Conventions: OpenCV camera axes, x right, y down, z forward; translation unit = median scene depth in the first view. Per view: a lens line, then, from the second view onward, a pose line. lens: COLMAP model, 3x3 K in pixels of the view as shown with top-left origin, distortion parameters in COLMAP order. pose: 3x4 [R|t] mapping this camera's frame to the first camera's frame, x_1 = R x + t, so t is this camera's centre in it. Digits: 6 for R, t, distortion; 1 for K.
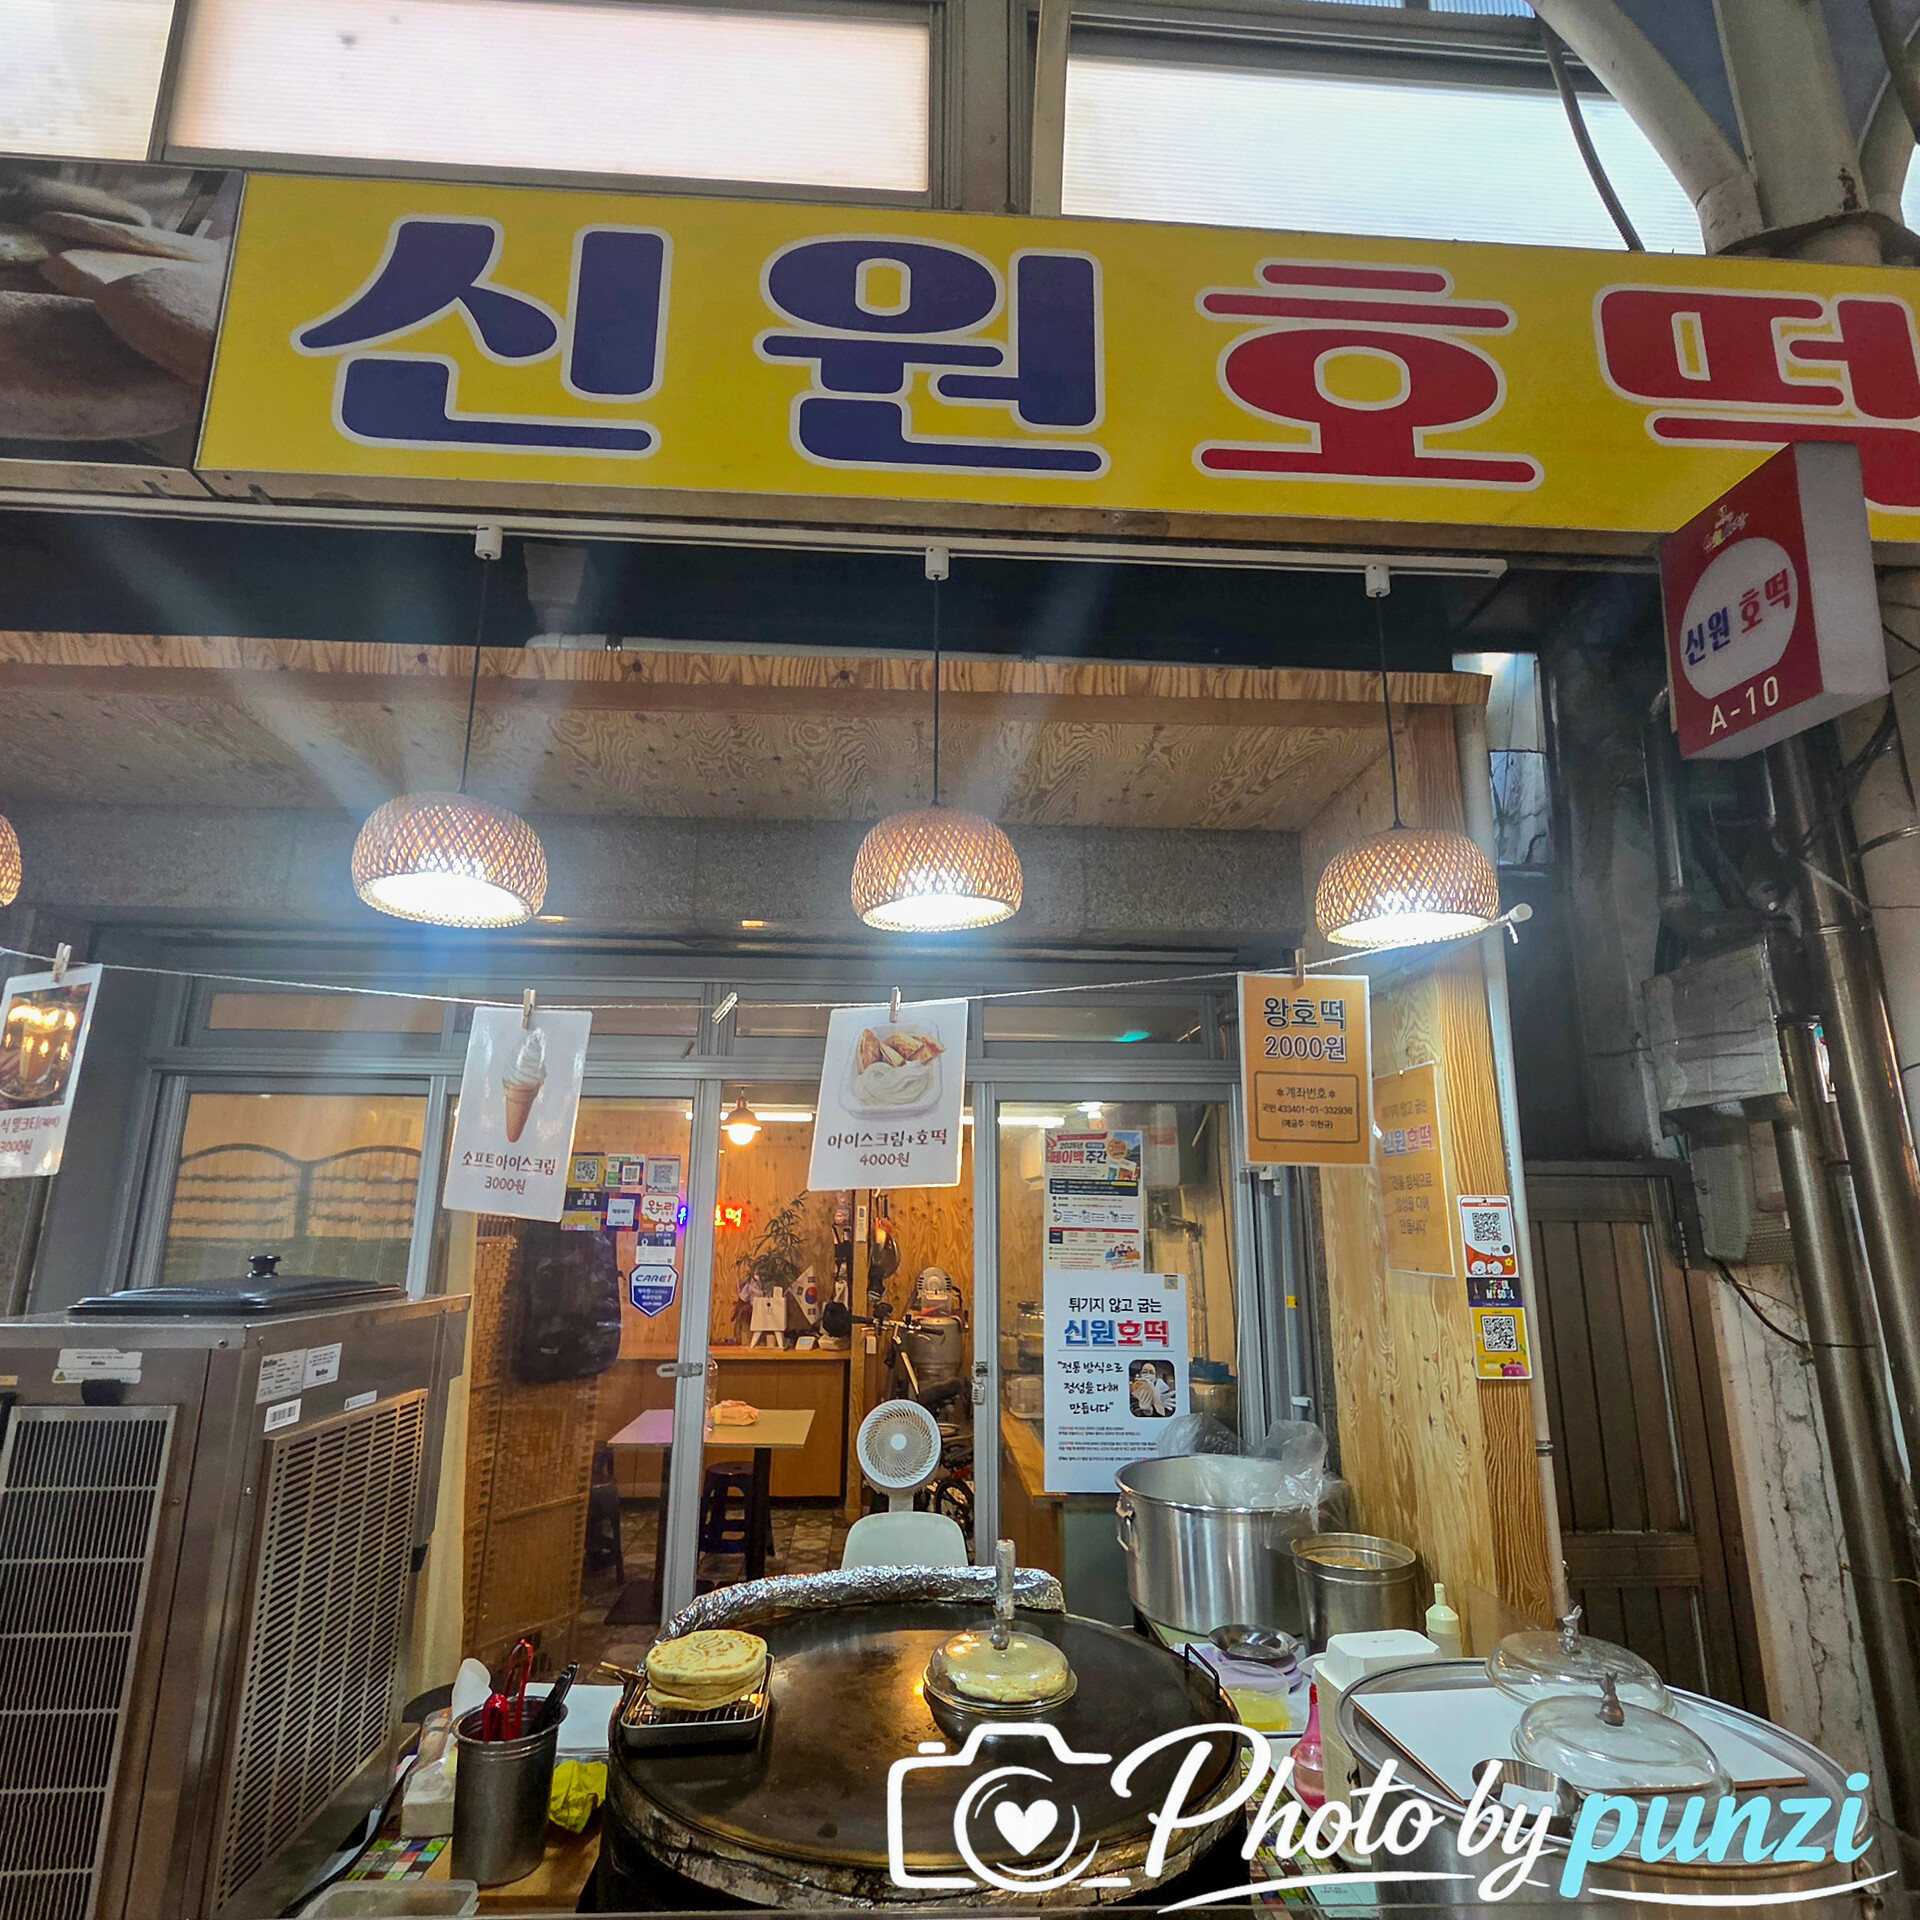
lens RADIAL K [[1111.3, 0, 956.1], [0, 1111.3, 953.3], [0, 0, 1]] dist [-0.008565, 0.002916]
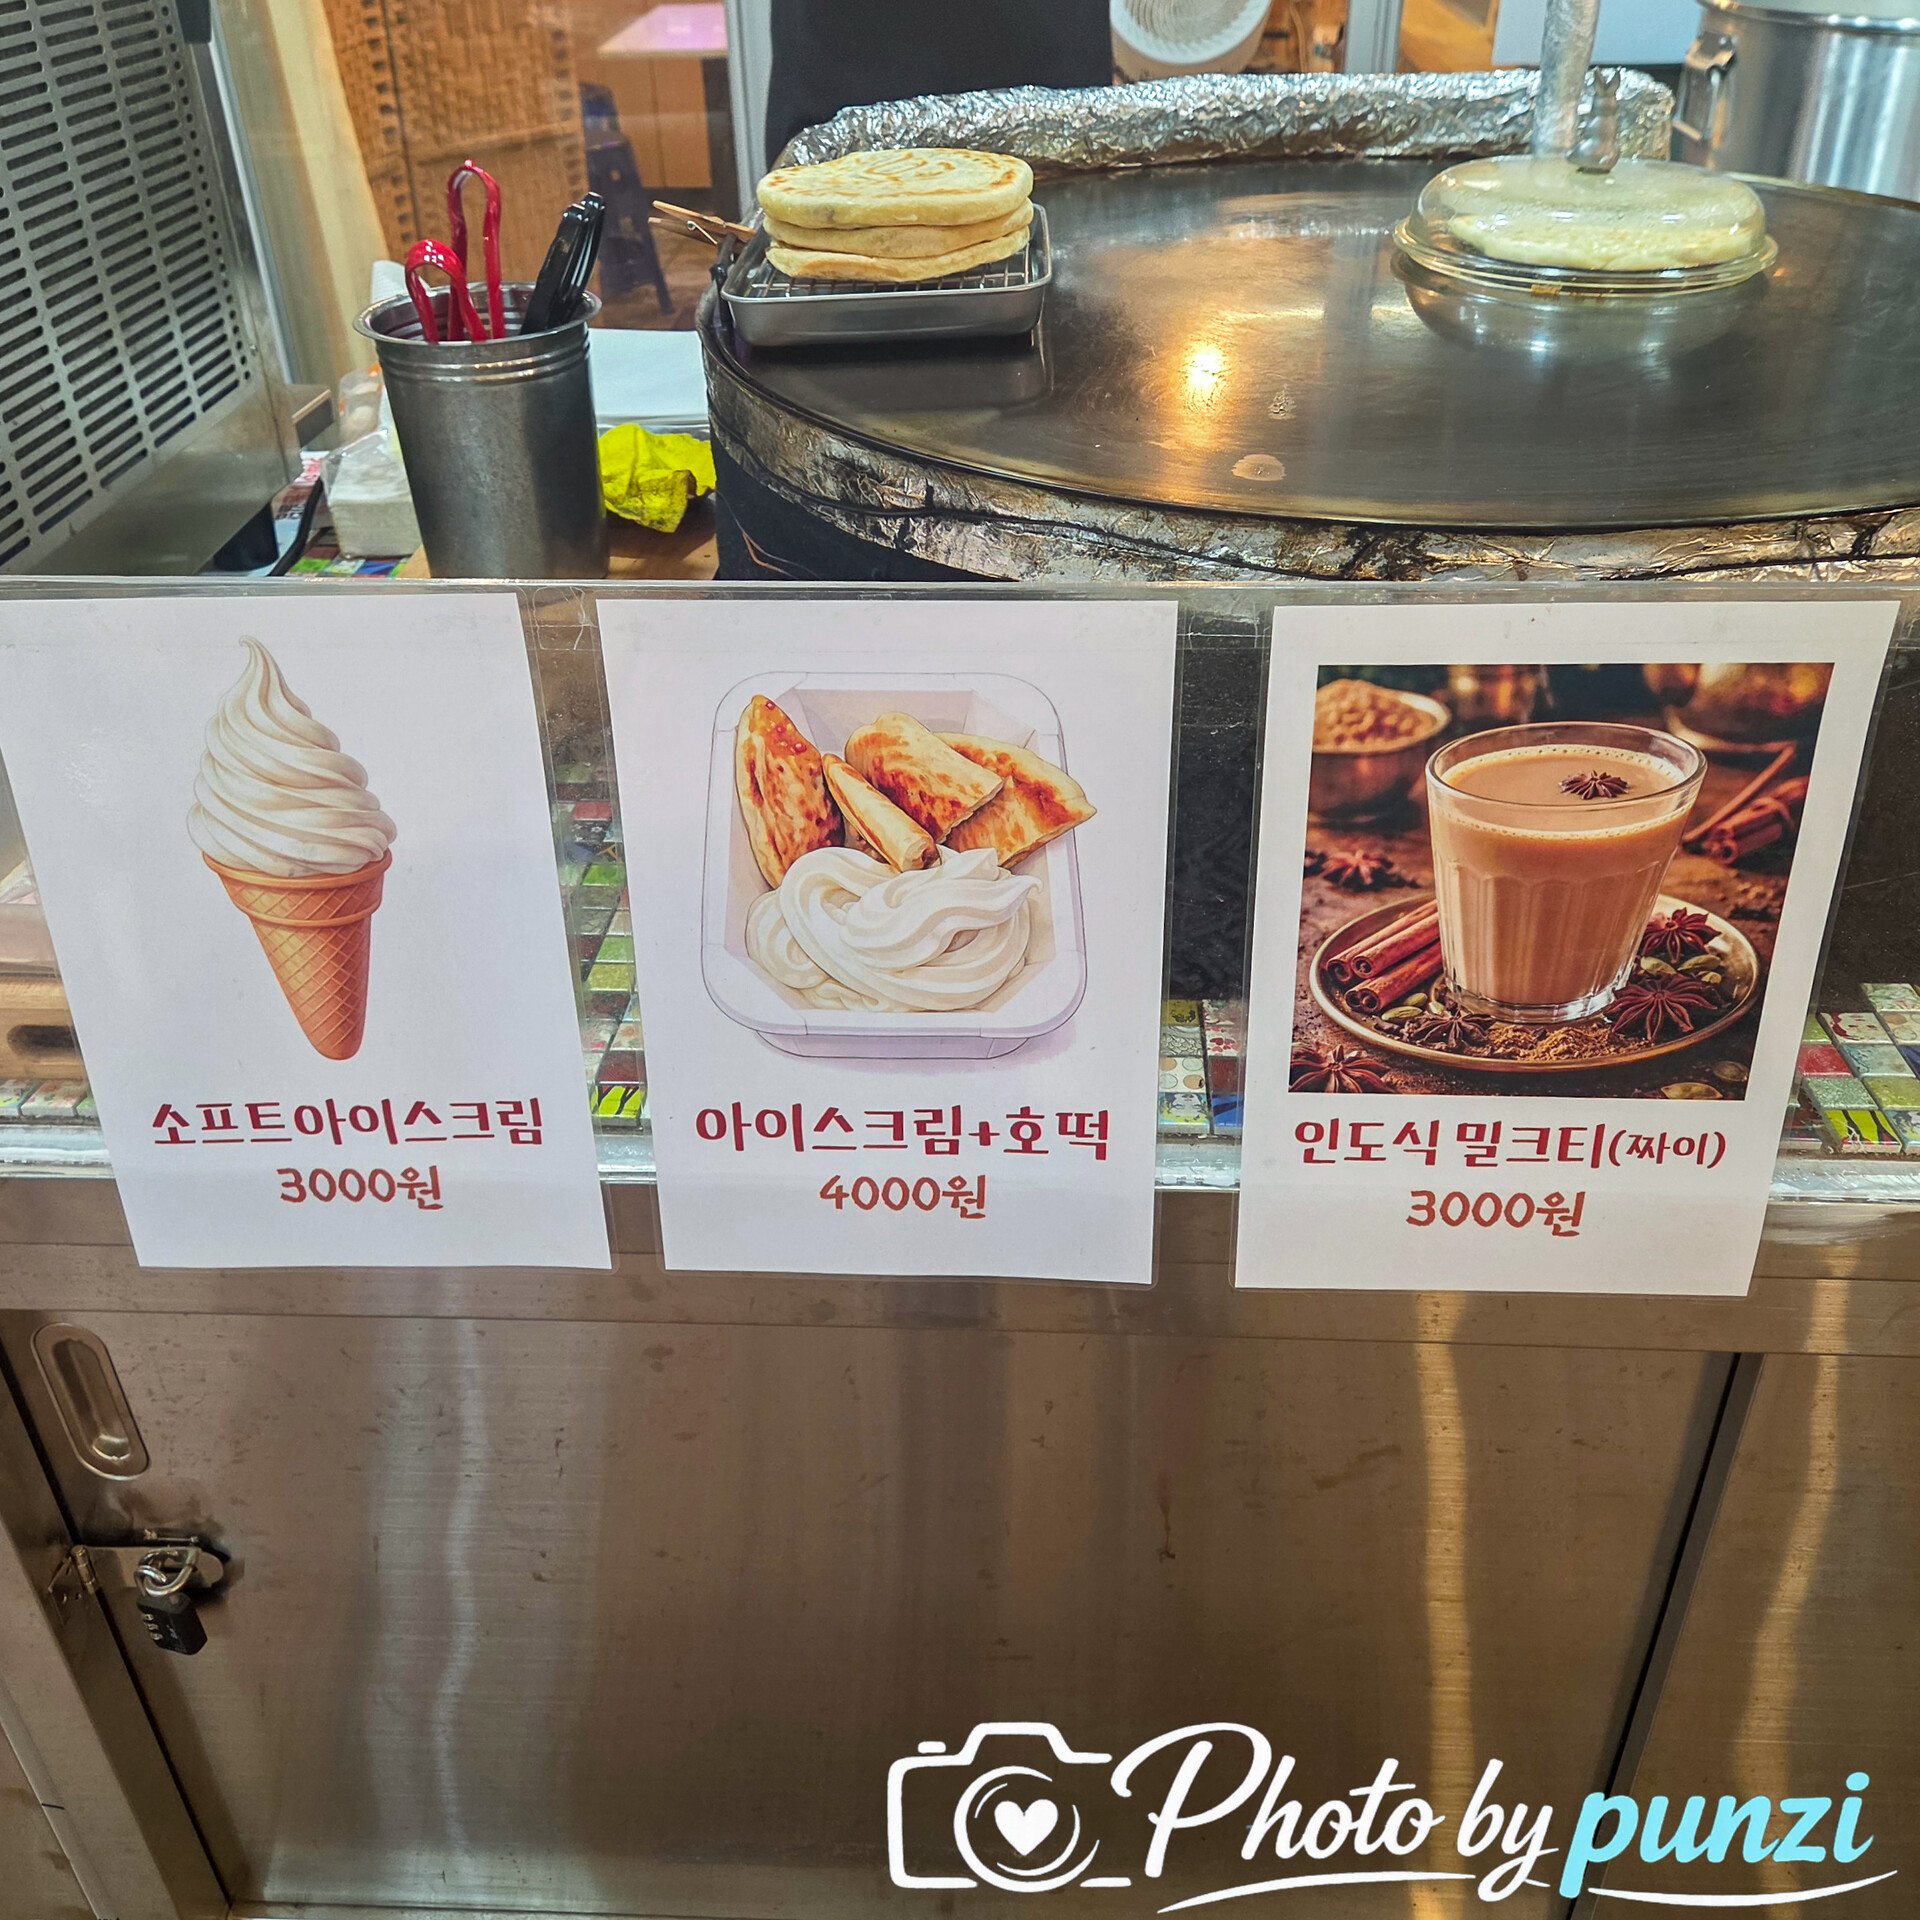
lens RADIAL K [[1797.6, 0, 968.0], [0, 1797.6, 968.8], [0, 0, 1]] dist [0.031058, 0.000000]
pose [[0.995025, 0.036259, -0.092796, -0.115488], [0.043460, 0.680158, 0.731776, 0.314133], [0.089649, -0.732168, 0.675198, 0.295752]]
